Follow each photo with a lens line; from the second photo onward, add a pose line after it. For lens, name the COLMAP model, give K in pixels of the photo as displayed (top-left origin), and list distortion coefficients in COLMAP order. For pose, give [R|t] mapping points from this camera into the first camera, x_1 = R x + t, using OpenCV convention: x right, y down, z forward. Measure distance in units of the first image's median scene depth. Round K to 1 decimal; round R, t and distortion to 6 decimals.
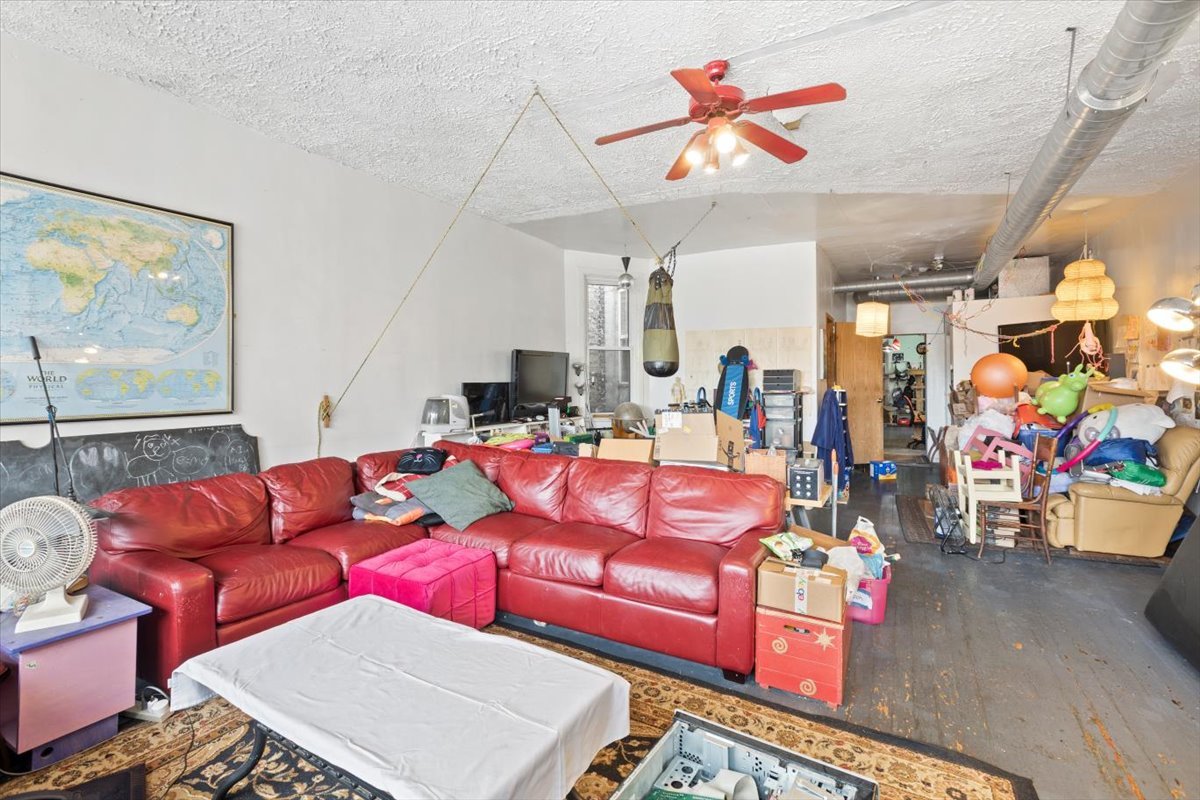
lens RADIAL K [[537.2, 0, 600.4], [0, 537.2, 390.6], [0, 0, 1]] dist [-0.001749, -0.000429]
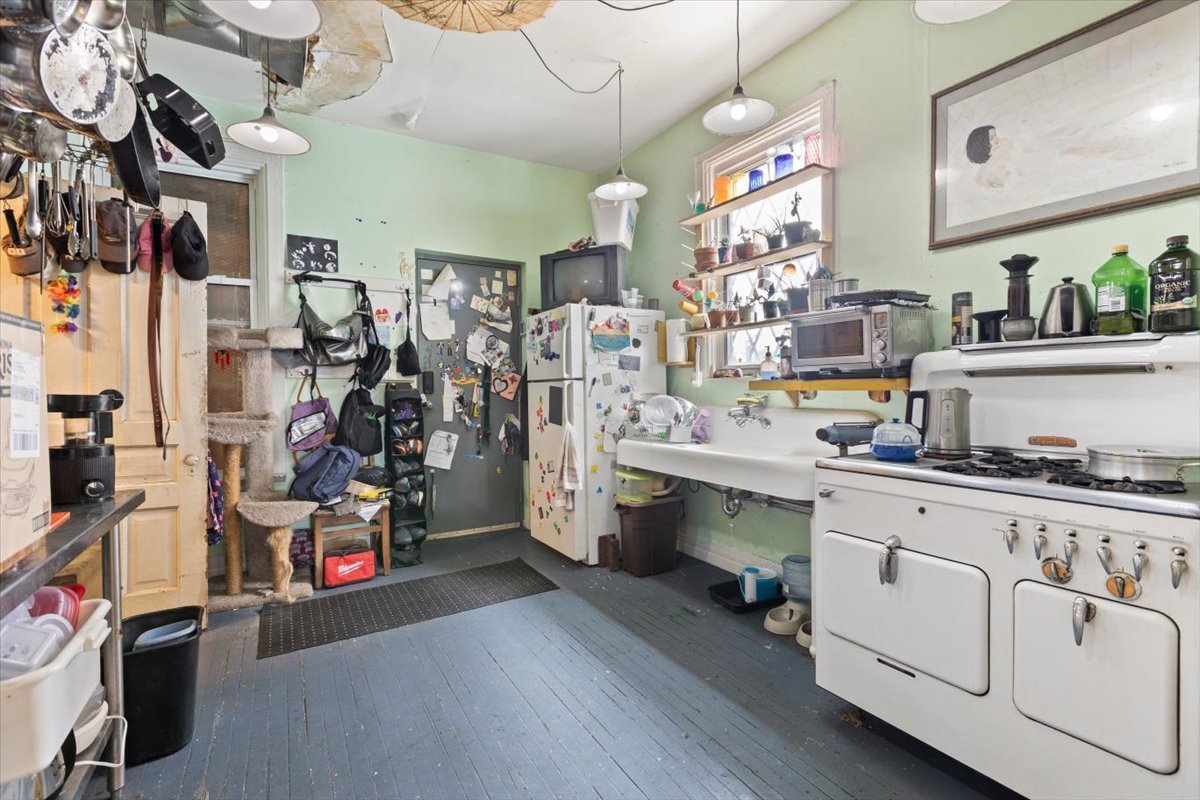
lens RADIAL K [[537.2, 0, 600.0], [0, 537.2, 395.1], [0, 0, 1]] dist [-0.001749, -0.000429]
pose [[0.504430, -0.002524, 0.863449, 0.432374], [0.000904, 0.999997, 0.002395, -0.007118], [-0.863452, -0.000427, 0.504431, 0.803050]]
